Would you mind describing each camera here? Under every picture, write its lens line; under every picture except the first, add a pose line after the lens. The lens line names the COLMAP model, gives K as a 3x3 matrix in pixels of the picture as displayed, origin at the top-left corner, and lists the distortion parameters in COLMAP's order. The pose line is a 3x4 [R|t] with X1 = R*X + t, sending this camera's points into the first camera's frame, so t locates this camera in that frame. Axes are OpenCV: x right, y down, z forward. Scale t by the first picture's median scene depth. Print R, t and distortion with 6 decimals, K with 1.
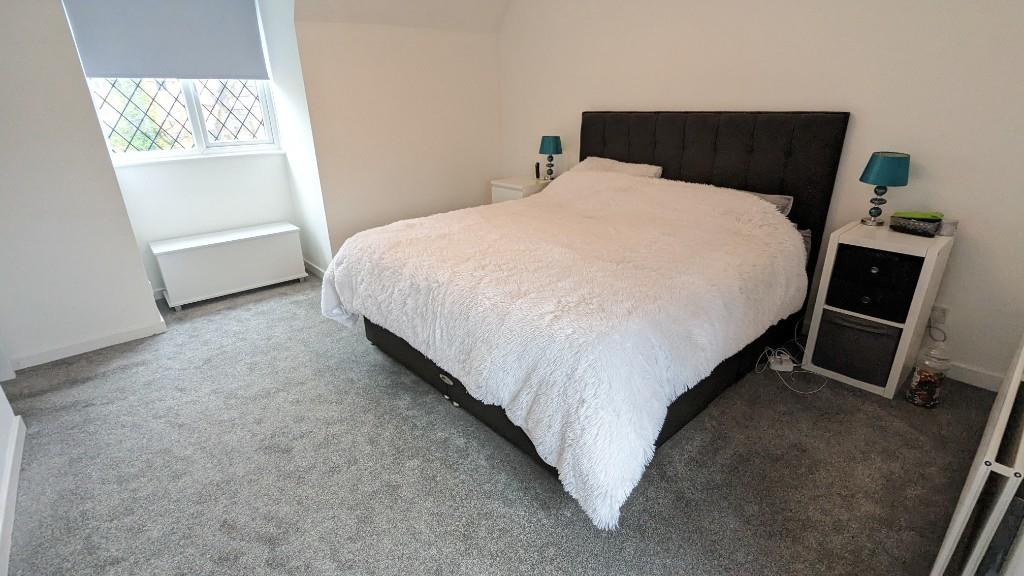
lens RADIAL K [[479.4, 0, 515.8], [0, 479.4, 285.0], [0, 0, 1]] dist [0.000631, -0.000548]
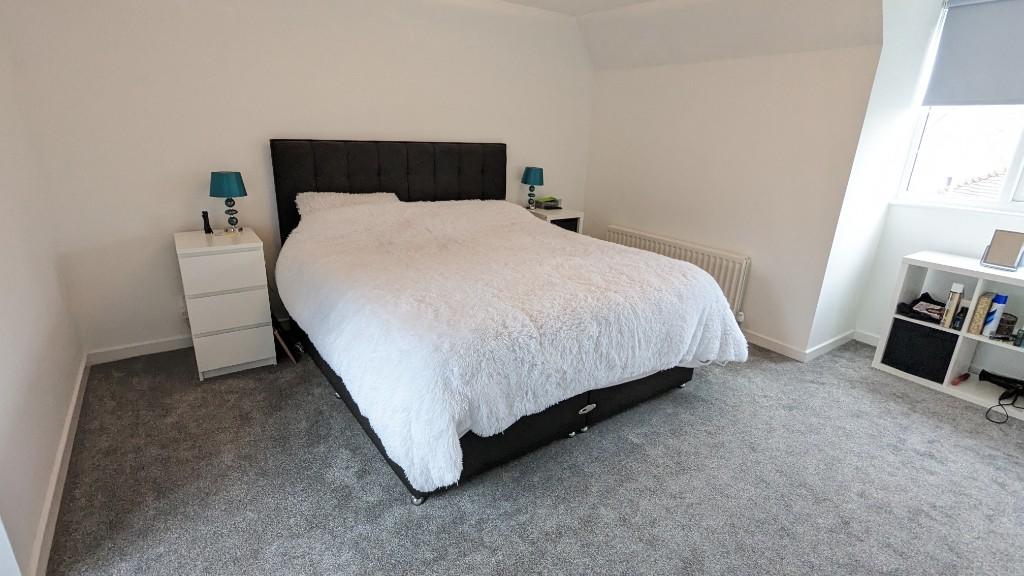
lens RADIAL K [[479.4, 0, 515.8], [0, 479.4, 285.0], [0, 0, 1]] dist [0.000631, -0.000548]
pose [[0.096046, -0.288555, 0.952634, -0.801718], [0.311196, 0.917787, 0.246625, -0.260959], [-0.945480, 0.272768, 0.177947, 0.678923]]
